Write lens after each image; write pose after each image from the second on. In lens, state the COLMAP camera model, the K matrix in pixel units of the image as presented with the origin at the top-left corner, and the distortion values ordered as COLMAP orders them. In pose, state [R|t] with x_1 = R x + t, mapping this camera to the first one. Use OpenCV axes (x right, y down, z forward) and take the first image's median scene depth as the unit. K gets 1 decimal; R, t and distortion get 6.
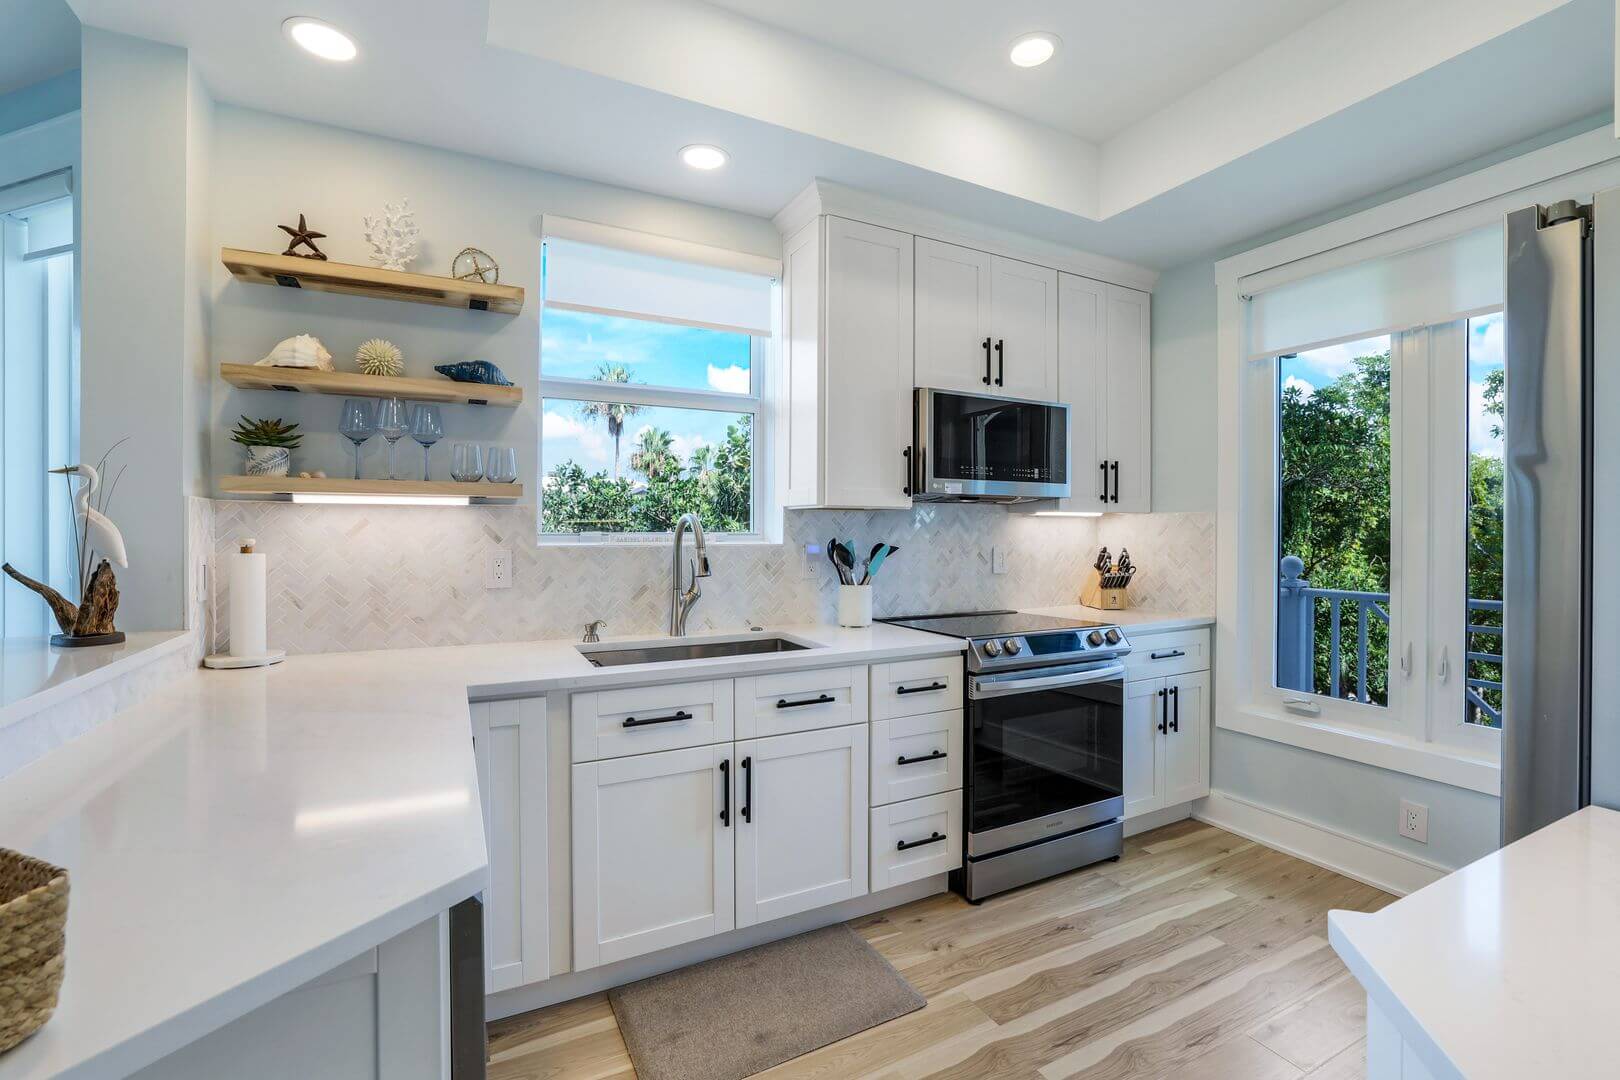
lens RADIAL K [[722.9, 0, 815.6], [0, 722.9, 533.8], [0, 0, 1]] dist [-0.047760, 0.018527]
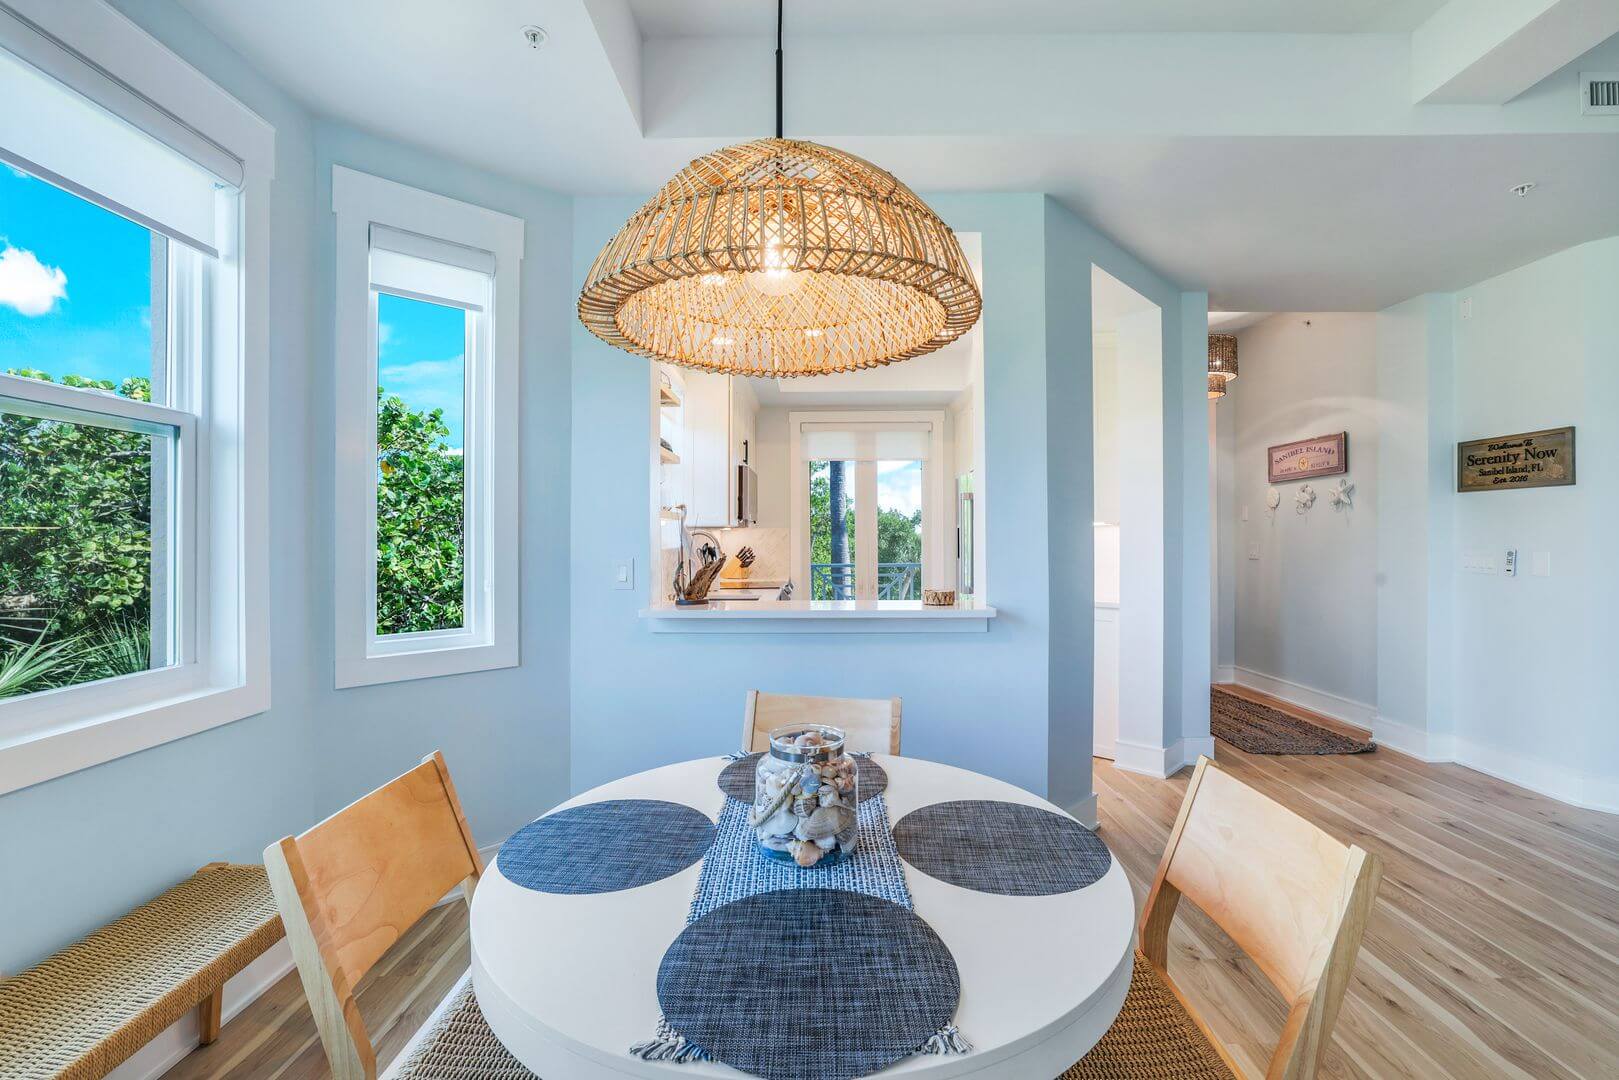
lens RADIAL K [[699.4, 0, 820.0], [0, 699.4, 539.7], [0, 0, 1]] dist [-0.043856, 0.018508]
pose [[0.464372, -0.010493, 0.885578, -1.422464], [0.014658, 0.999884, 0.004162, -0.003925], [-0.885519, 0.011048, 0.464472, -0.063011]]
